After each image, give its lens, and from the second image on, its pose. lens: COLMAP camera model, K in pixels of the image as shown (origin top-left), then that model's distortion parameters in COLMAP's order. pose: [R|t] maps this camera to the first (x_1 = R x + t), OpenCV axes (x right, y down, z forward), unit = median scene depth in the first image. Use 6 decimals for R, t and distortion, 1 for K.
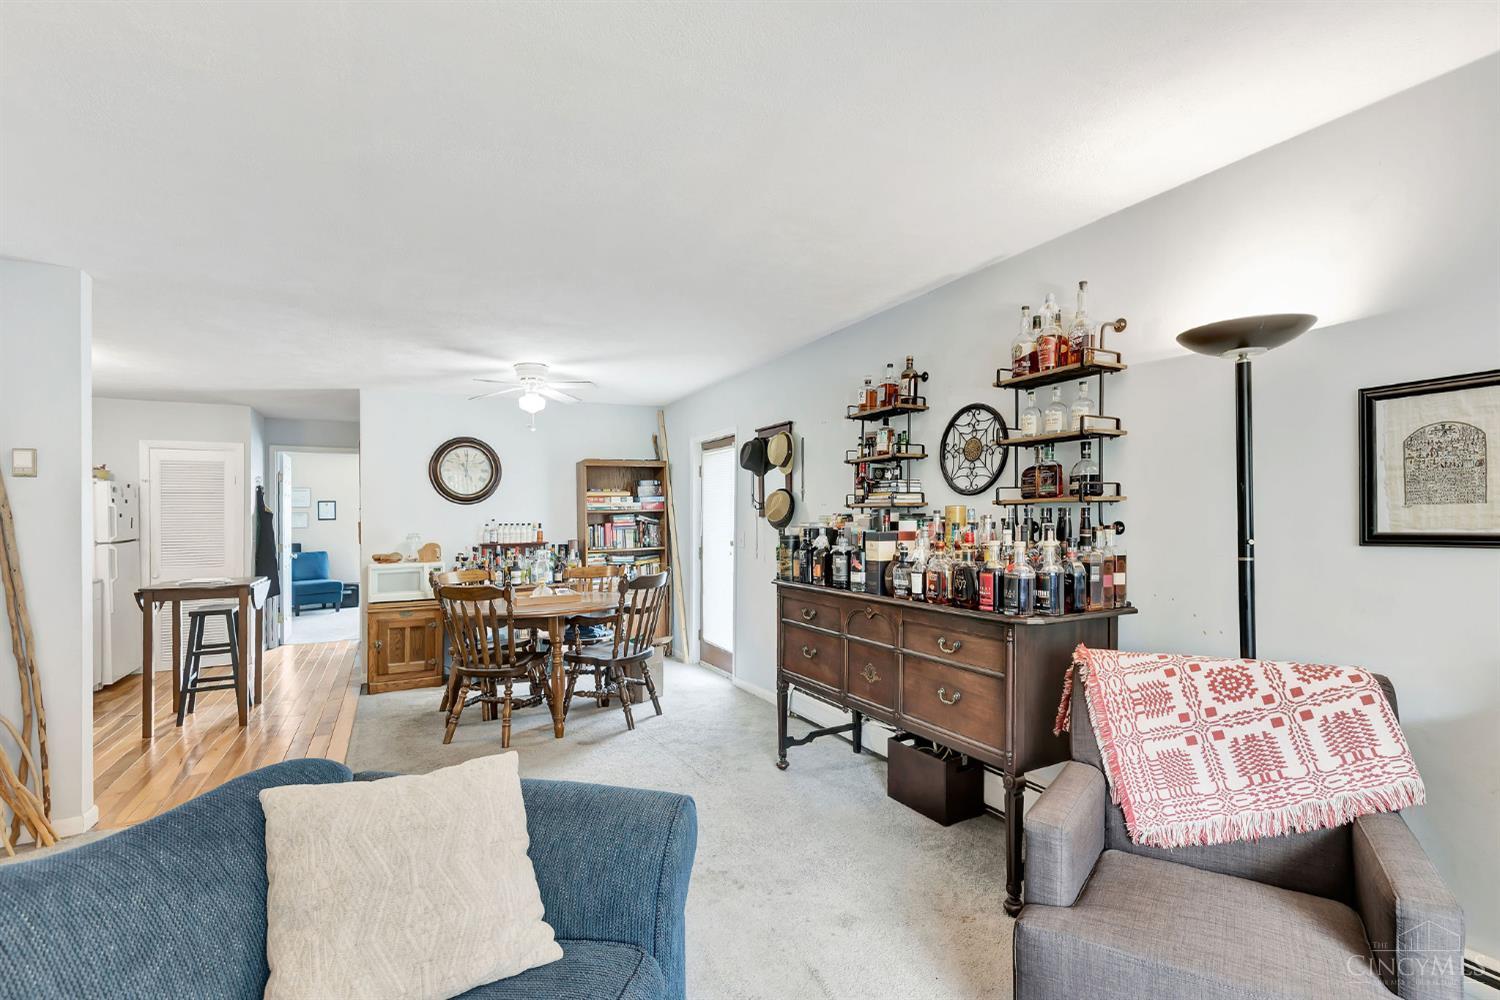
lens RADIAL K [[671.1, 0, 753.7], [0, 671.1, 498.6], [0, 0, 1]] dist [0.005830, -0.000683]
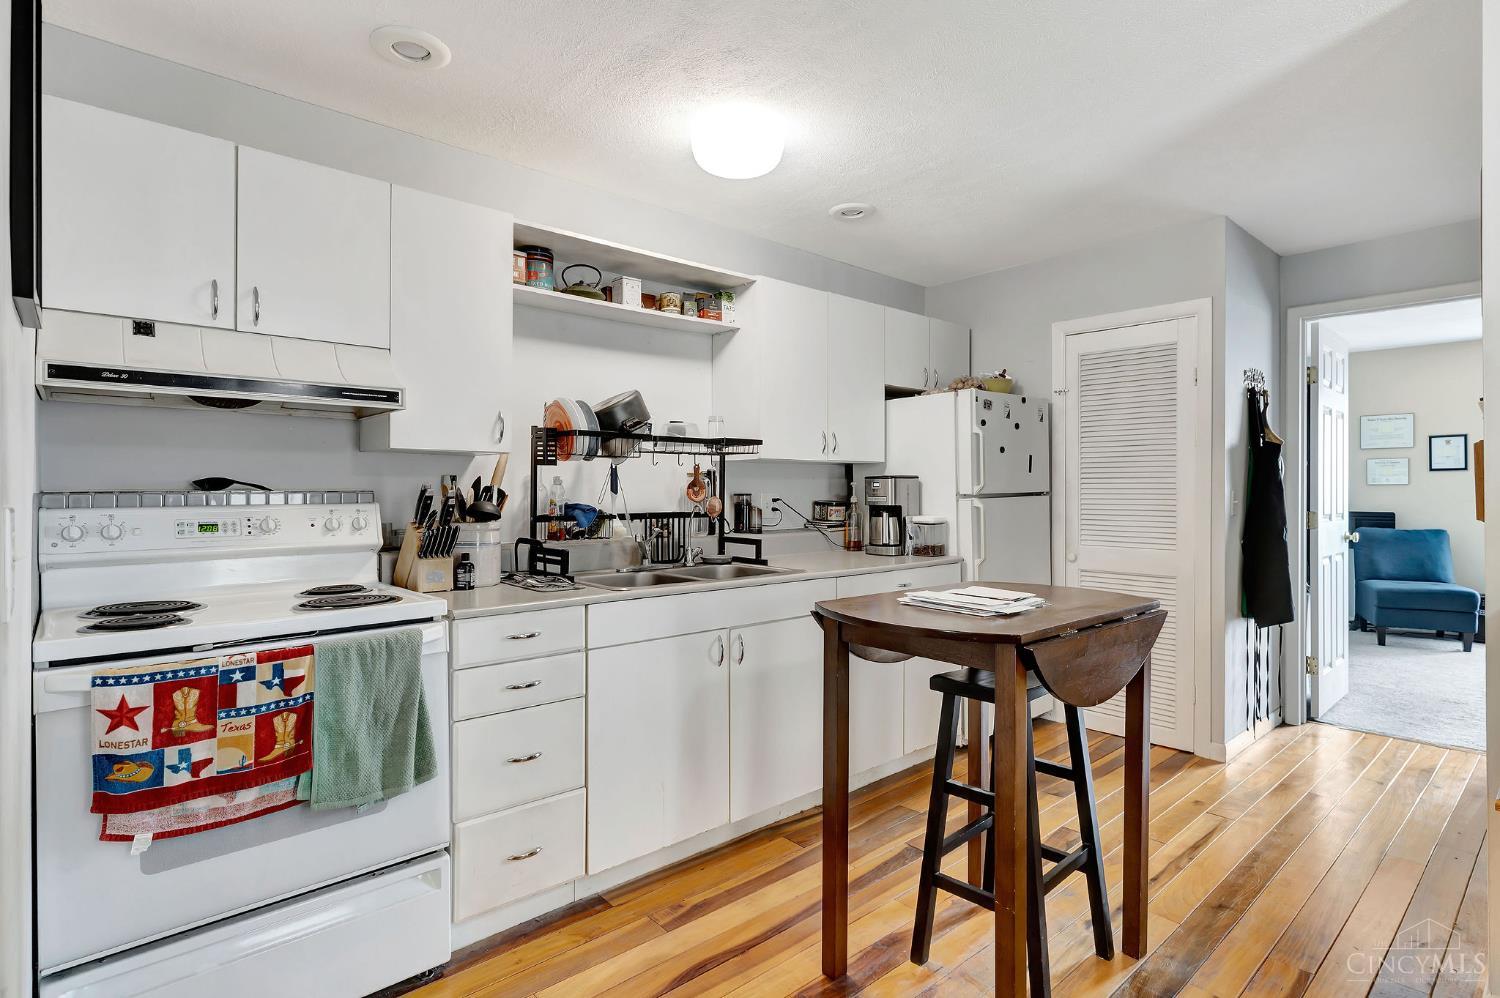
lens RADIAL K [[785.5, 0, 750.0], [0, 785.5, 499.0], [0, 0, 1]] dist [0.000210, -0.000128]
pose [[0.248225, 0.023653, -0.968414, -0.284987], [0.025683, 0.999190, 0.030988, 0.034362], [0.968362, -0.032563, 0.247416, 0.523977]]
